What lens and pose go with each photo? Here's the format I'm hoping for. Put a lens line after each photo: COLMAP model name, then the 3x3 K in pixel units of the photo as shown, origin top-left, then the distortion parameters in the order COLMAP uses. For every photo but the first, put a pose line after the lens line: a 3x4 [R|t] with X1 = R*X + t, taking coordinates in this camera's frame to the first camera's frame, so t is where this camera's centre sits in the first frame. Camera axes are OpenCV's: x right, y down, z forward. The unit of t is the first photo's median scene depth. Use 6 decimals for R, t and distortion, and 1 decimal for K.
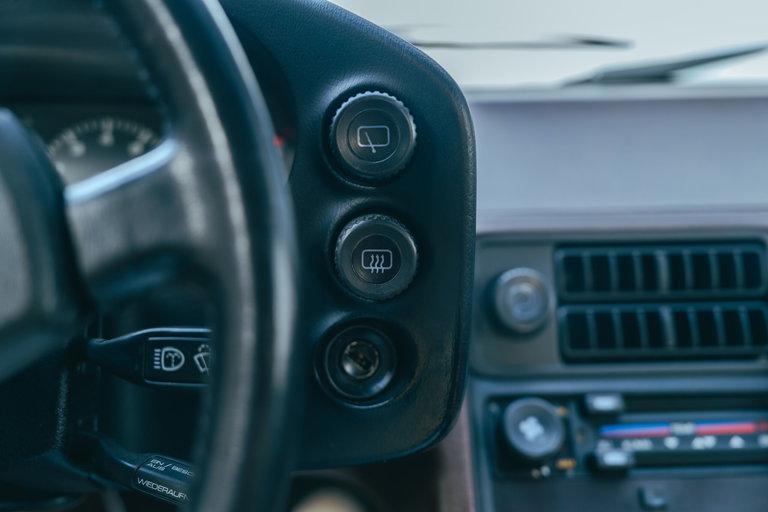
lens RADIAL K [[726.3, 0, 384.6], [0, 726.3, 253.4], [0, 0, 1]] dist [-0.007472, 0.000000]
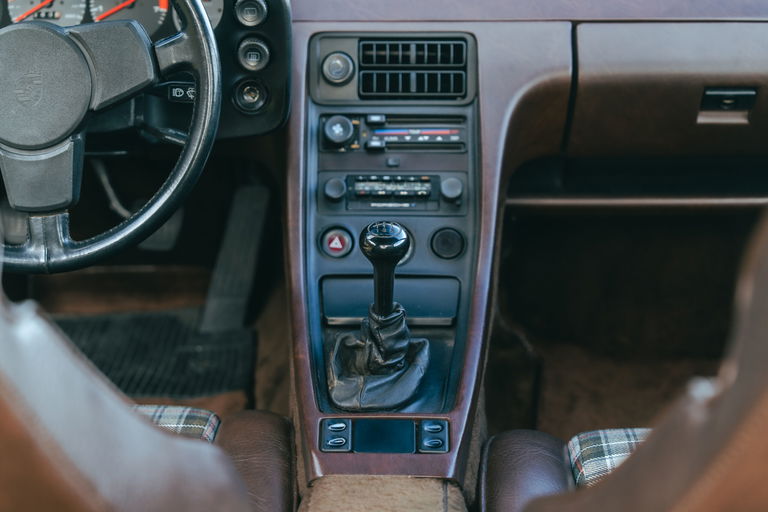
lens RADIAL K [[1620.2, 0, 384.7], [0, 1620.2, 256.3], [0, 0, 1]] dist [0.172390, 0.000000]
pose [[0.997008, 0.028675, -0.071780, 0.670648], [-0.010537, 0.970395, 0.241295, -0.527598], [0.076575, -0.239817, 0.967793, -3.564626]]
